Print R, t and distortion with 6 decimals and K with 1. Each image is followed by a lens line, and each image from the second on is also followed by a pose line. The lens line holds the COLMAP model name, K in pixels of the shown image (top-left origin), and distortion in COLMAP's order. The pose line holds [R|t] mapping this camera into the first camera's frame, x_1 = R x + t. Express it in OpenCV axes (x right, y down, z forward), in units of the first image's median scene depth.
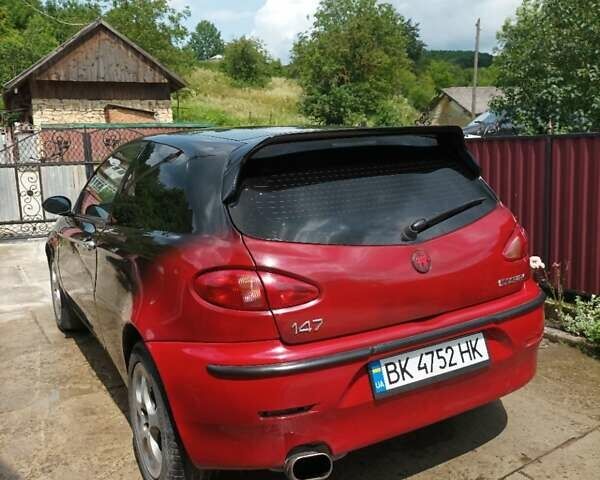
lens RADIAL K [[588.4, 0, 302.5], [0, 588.4, 243.7], [0, 0, 1]] dist [0.013739, 0.000000]
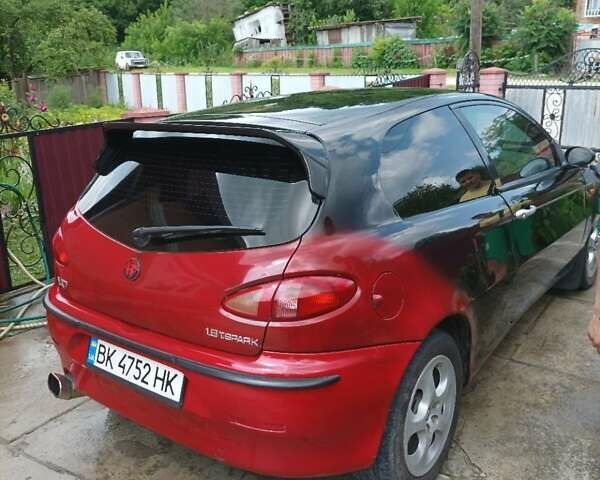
lens RADIAL K [[588.4, 0, 298.9], [0, 588.4, 244.6], [0, 0, 1]] dist [0.013739, 0.000000]
pose [[0.402270, 0.290948, -0.868060, 0.845004], [-0.139777, 0.956562, 0.255837, -0.219917], [0.904788, 0.018419, 0.425464, 0.604738]]
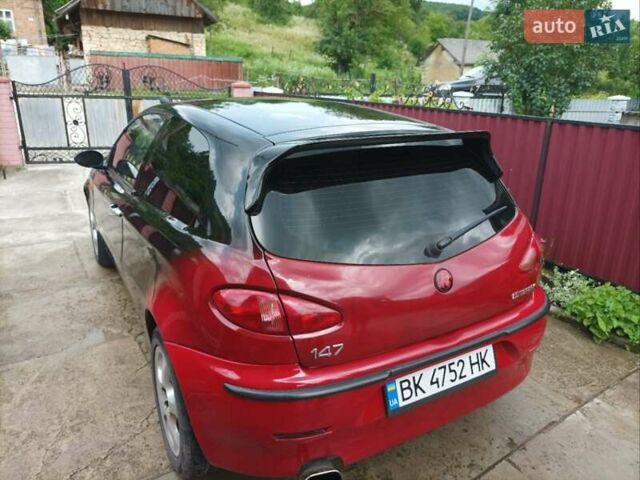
lens RADIAL K [[472.9, 0, 322.1], [0, 472.9, 247.9], [0, 0, 1]] dist [-0.005436, 0.010126]
pose [[0.997794, 0.057047, 0.033951, -0.024594], [-0.062137, 0.982581, 0.175138, -0.110641], [-0.023368, -0.176862, 0.983958, 0.168599]]
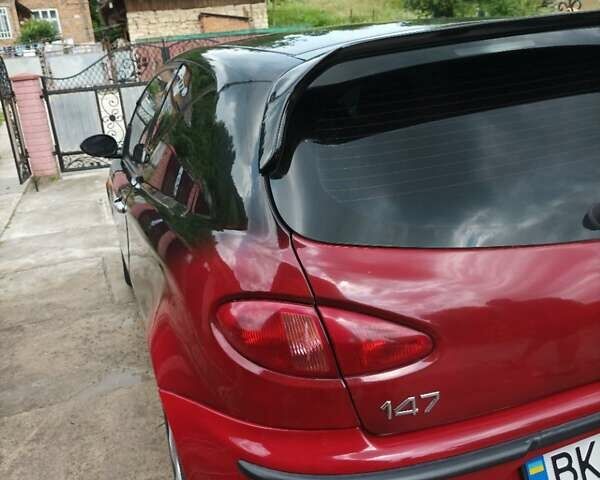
lens RADIAL K [[588.4, 0, 304.4], [0, 588.4, 251.2], [0, 0, 1]] dist [0.013739, 0.000000]
pose [[0.984751, -0.003128, -0.173941, 0.004703], [0.032217, 0.985823, 0.164668, -0.062793], [0.170960, -0.167761, 0.970891, 0.313291]]
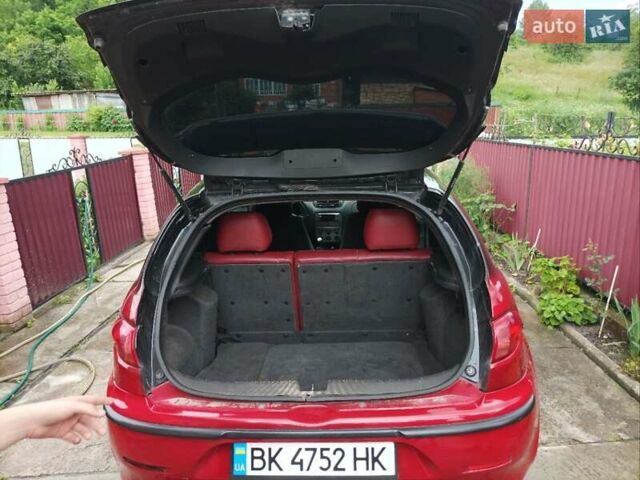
lens RADIAL K [[472.9, 0, 320.1], [0, 472.9, 240.2], [0, 0, 1]] dist [-0.005436, 0.010126]
pose [[0.854692, 0.146156, -0.498137, 0.398583], [-0.098904, 0.987819, 0.120135, -0.163188], [0.509627, -0.053411, 0.858736, 0.291080]]
